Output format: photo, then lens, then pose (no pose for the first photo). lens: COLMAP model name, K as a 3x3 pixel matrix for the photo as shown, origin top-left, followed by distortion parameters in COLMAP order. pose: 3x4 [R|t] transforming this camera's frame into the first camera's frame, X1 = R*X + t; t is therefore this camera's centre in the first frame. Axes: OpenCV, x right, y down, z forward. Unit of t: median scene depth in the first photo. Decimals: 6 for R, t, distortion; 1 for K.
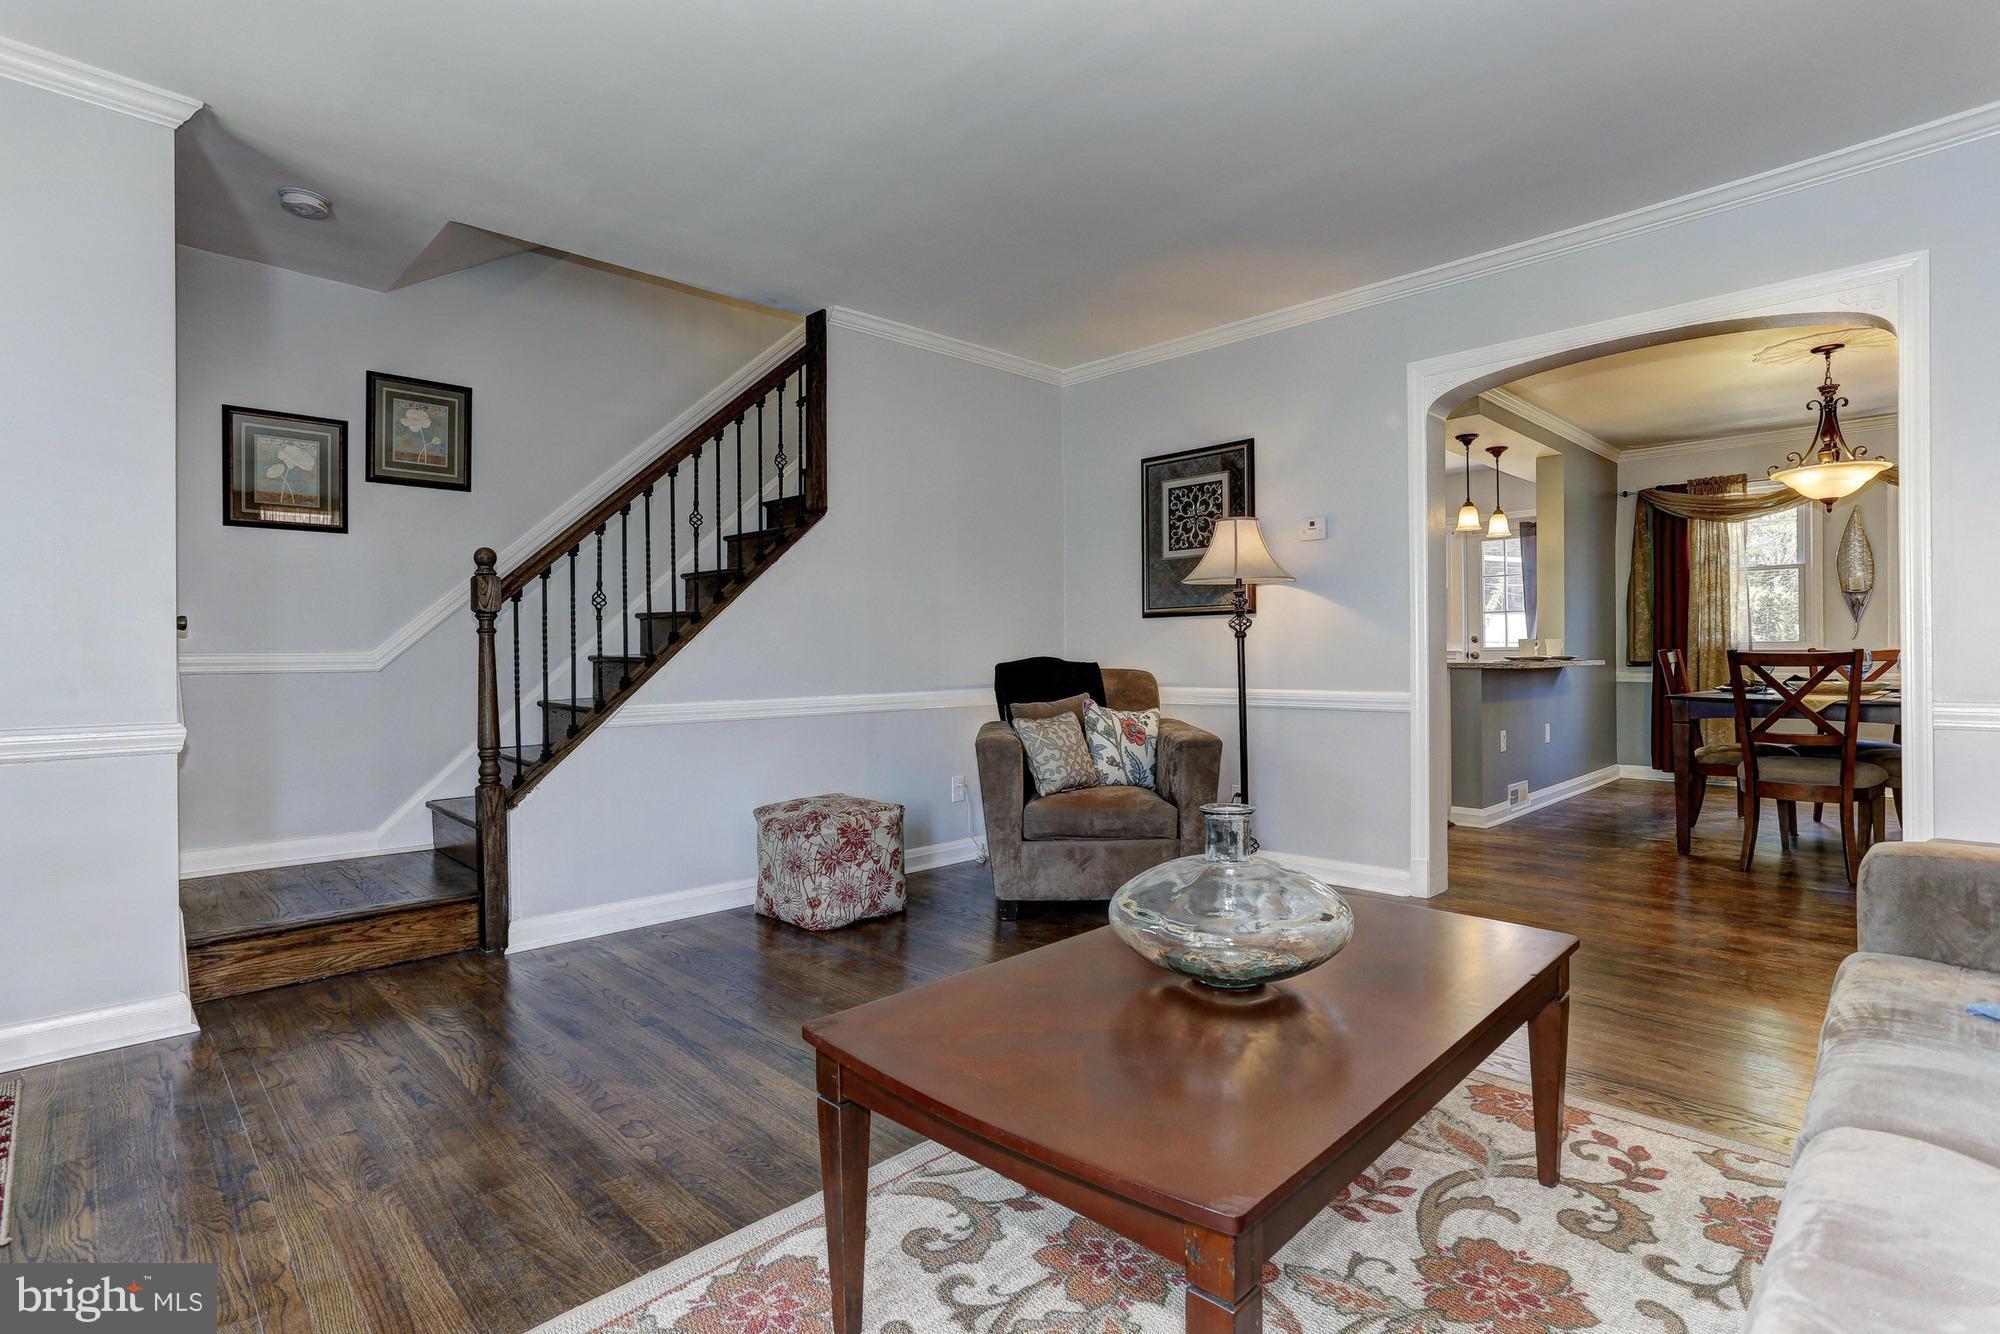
lens RADIAL K [[973.5, 0, 993.1], [0, 973.5, 652.9], [0, 0, 1]] dist [-0.055771, 0.035358]
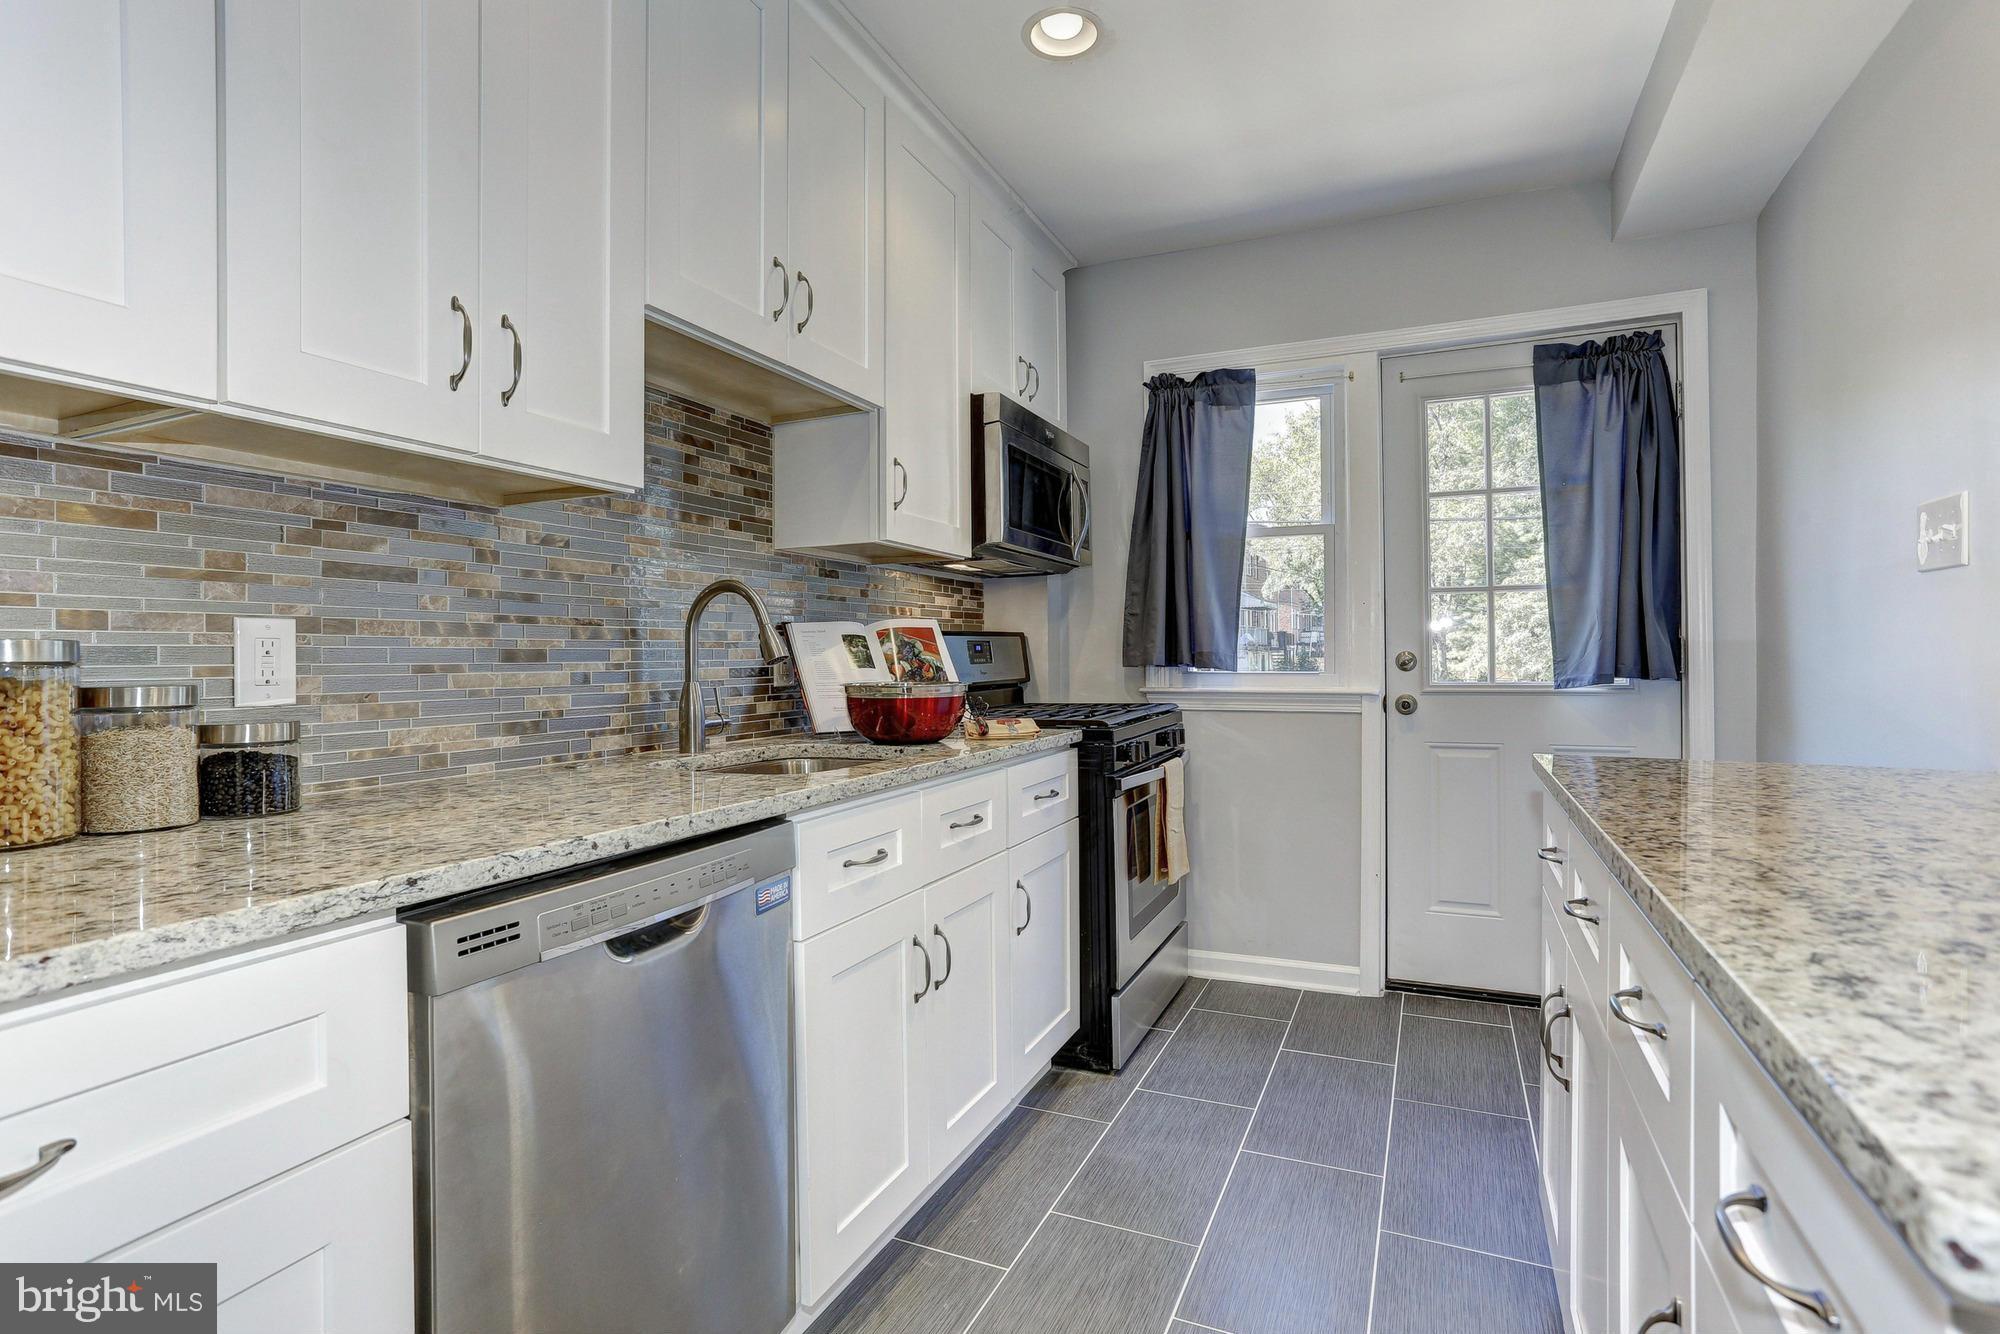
lens RADIAL K [[973.5, 0, 993.1], [0, 973.5, 652.9], [0, 0, 1]] dist [-0.055771, 0.035358]
pose [[0.931400, 0.004899, 0.363963, 0.255831], [-0.003229, 0.999981, -0.005197, -0.017843], [-0.363982, 0.003666, 0.931399, 0.843196]]
